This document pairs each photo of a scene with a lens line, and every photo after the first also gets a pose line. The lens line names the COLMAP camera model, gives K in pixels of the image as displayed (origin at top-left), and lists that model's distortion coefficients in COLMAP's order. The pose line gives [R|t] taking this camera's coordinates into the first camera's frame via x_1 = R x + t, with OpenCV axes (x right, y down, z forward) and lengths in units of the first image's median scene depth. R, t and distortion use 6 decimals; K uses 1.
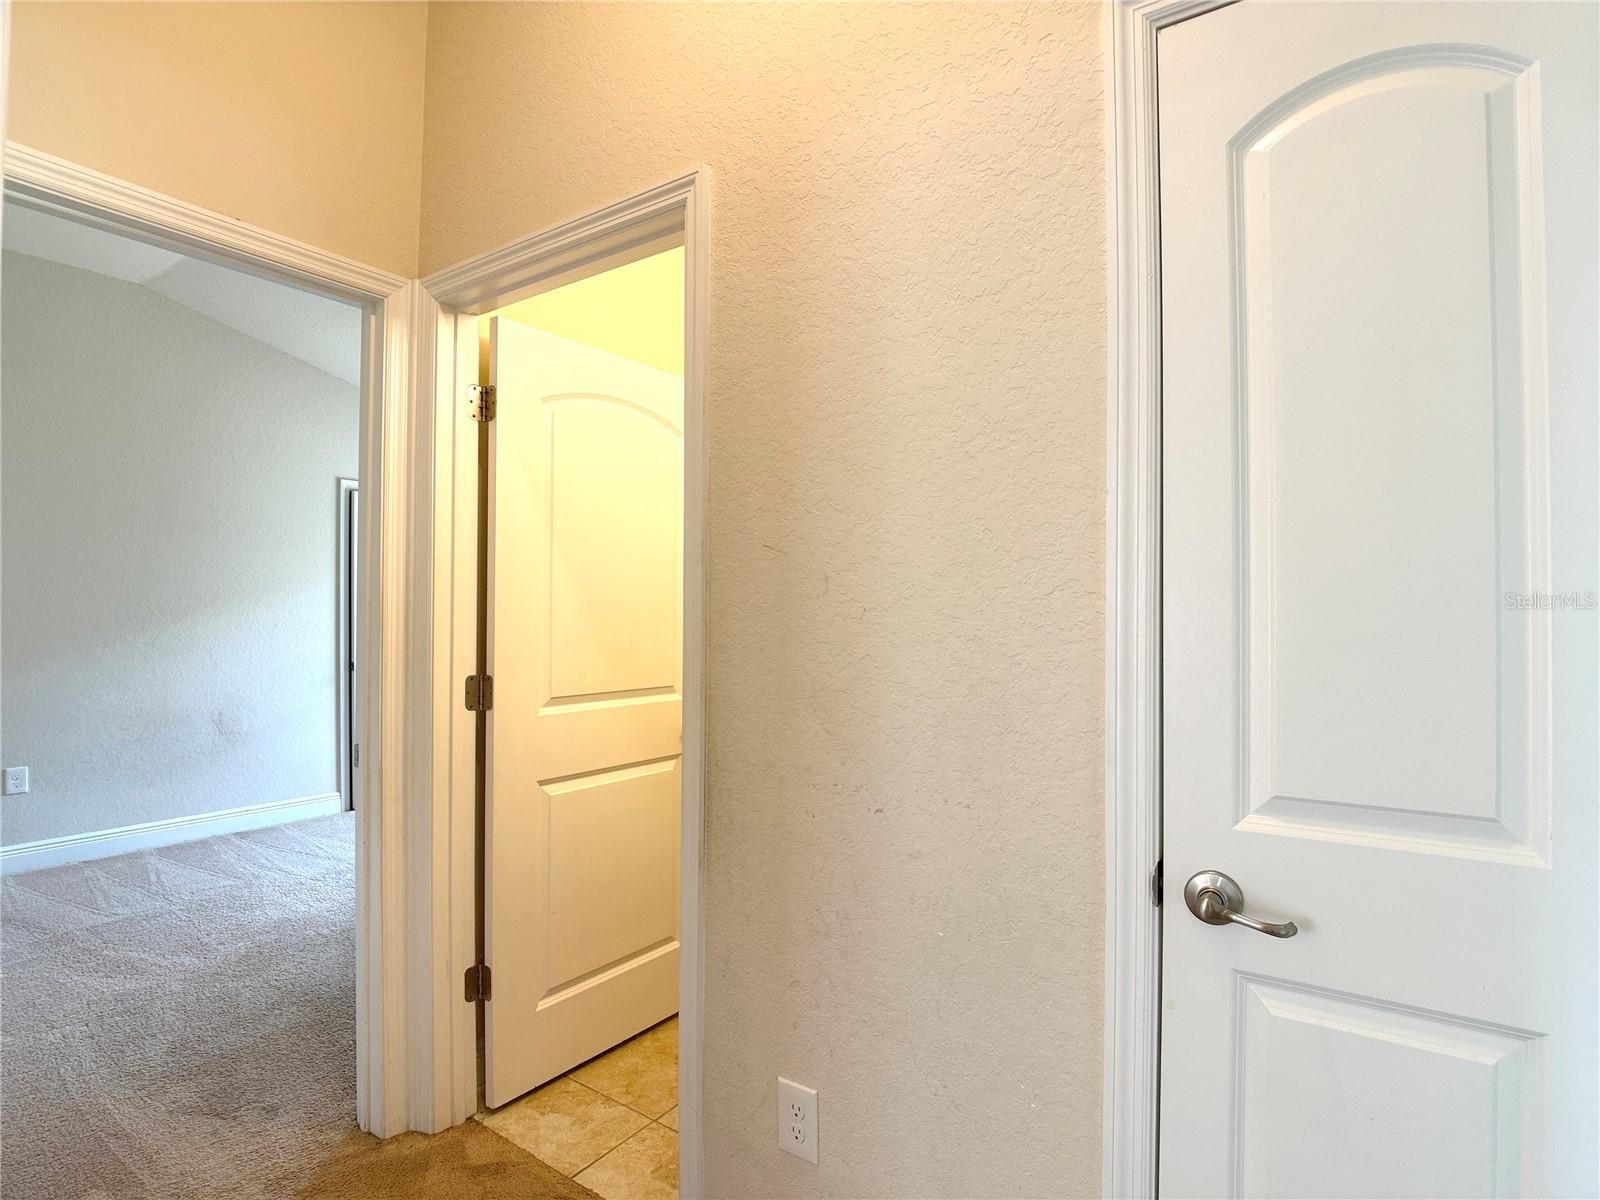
lens RADIAL K [[843.1, 0, 800.0], [0, 843.1, 600.0], [0, 0, 1]] dist [-0.002973, -0.000643]
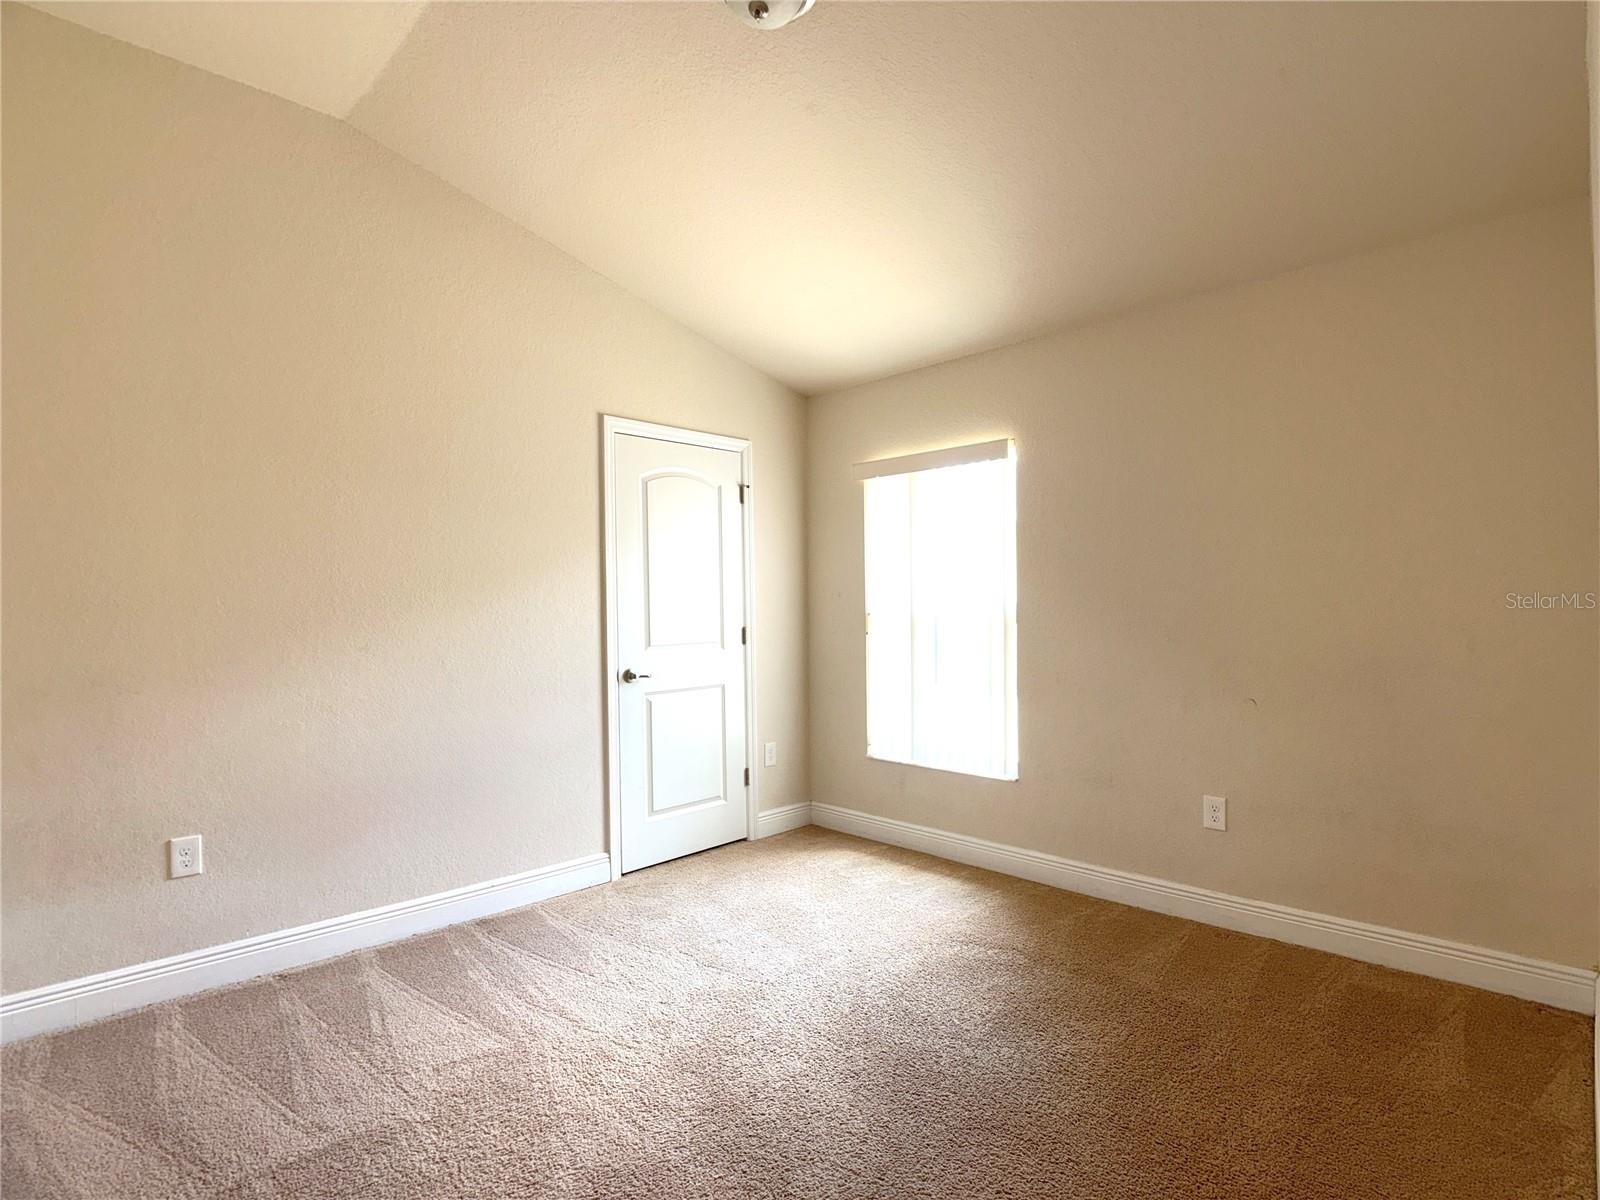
lens RADIAL K [[818.3, 0, 810.2], [0, 818.3, 600.7], [0, 0, 1]] dist [-0.004430, -0.011728]
pose [[0.988477, -0.016043, -0.150518, -0.333104], [0.016672, 0.999857, 0.002918, 0.018983], [0.150450, -0.005393, 0.988603, 0.426046]]
